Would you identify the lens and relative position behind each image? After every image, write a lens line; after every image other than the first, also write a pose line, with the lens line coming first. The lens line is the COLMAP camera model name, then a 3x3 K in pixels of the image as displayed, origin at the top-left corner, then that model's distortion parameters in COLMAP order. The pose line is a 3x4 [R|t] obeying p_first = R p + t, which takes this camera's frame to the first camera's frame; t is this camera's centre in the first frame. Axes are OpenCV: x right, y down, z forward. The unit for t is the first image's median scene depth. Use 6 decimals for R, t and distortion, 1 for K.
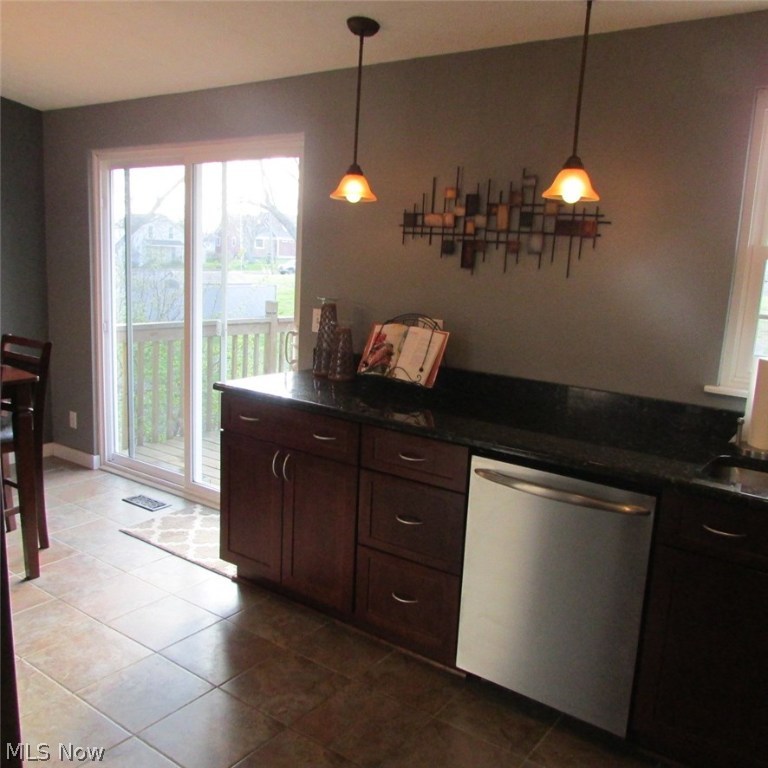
lens RADIAL K [[734.4, 0, 384.0], [0, 734.4, 384.0], [0, 0, 1]] dist [0.002904, -0.000534]
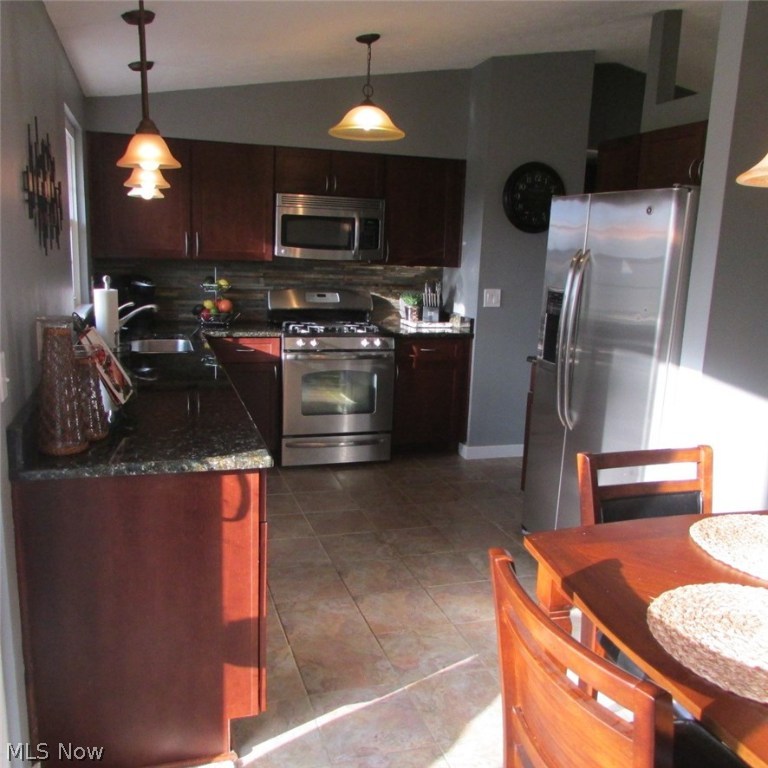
lens RADIAL K [[747.5, 0, 384.0], [0, 747.5, 384.0], [0, 0, 1]] dist [-0.016155, -0.000205]
pose [[-0.803776, -0.185469, 0.565284, -0.694888], [0.032647, 0.934983, 0.353188, -0.303008], [-0.594036, 0.302338, -0.745461, 1.465502]]
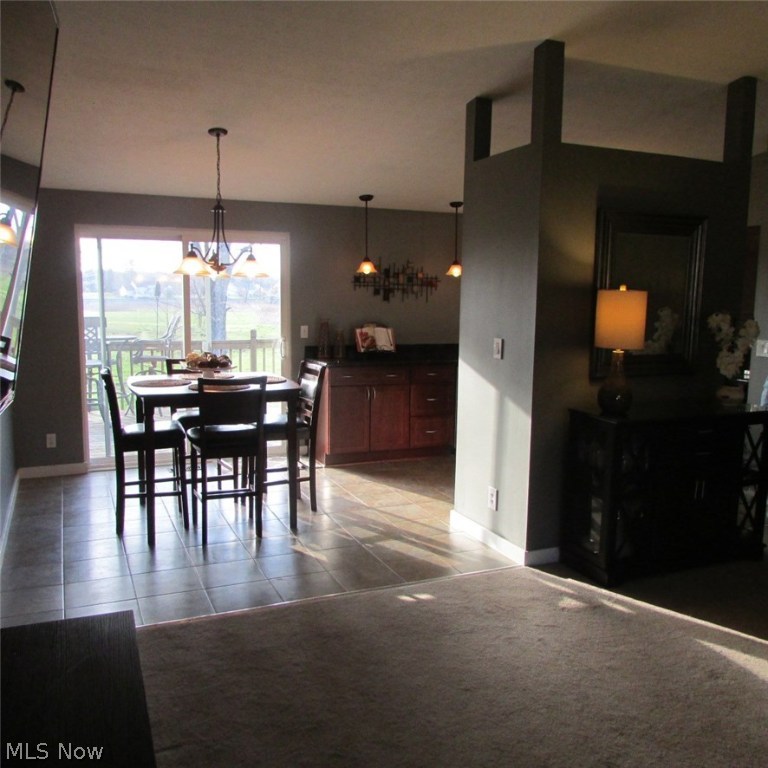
lens RADIAL K [[734.4, 0, 384.0], [0, 734.4, 384.0], [0, 0, 1]] dist [0.002904, -0.000534]
pose [[0.489964, -0.151569, 0.858465, -1.944871], [0.159215, 0.983764, 0.082821, -0.092553], [-0.857080, 0.096101, 0.506141, -0.141239]]
